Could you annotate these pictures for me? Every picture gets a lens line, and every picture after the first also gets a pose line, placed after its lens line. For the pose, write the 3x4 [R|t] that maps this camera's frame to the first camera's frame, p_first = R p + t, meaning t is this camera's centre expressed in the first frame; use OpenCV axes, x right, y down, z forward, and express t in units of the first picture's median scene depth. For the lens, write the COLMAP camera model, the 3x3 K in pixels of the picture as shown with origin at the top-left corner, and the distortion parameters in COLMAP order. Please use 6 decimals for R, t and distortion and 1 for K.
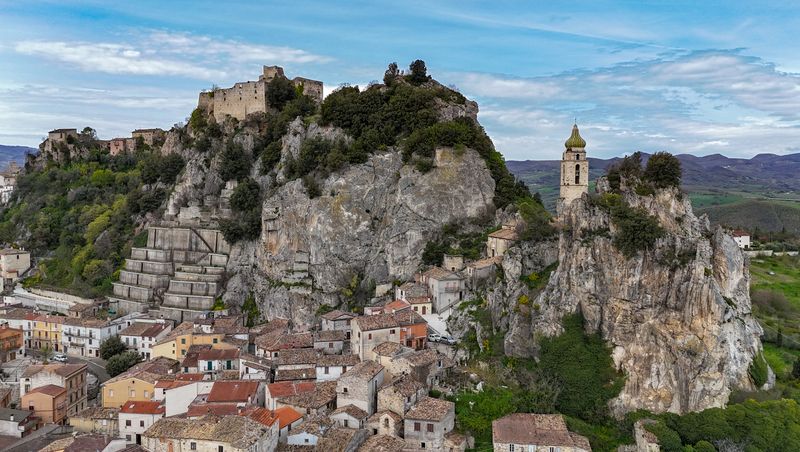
lens RADIAL K [[593.2, 0, 402.9], [0, 593.2, 221.7], [0, 0, 1]] dist [0.059934, -0.031653]
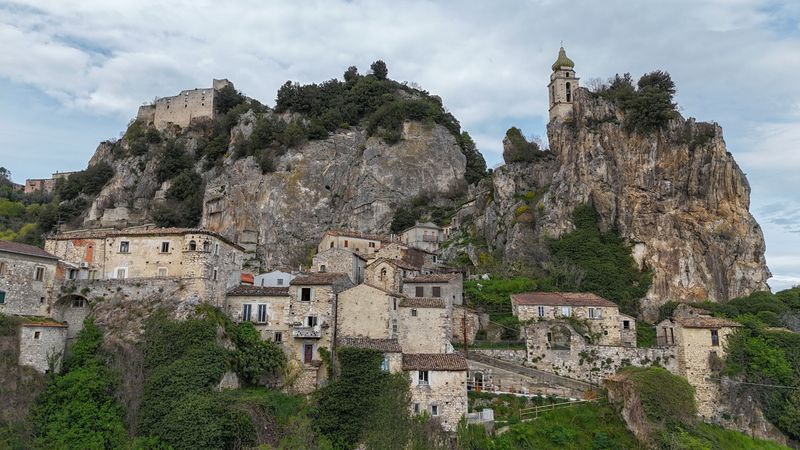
lens RADIAL K [[588.1, 0, 398.4], [0, 588.1, 221.5], [0, 0, 1]] dist [0.055073, -0.029371]
pose [[0.992956, 0.027414, 0.115273, -0.056469], [0.002137, 0.968565, -0.248752, 0.266548], [-0.118468, 0.247246, 0.961683, 0.145128]]
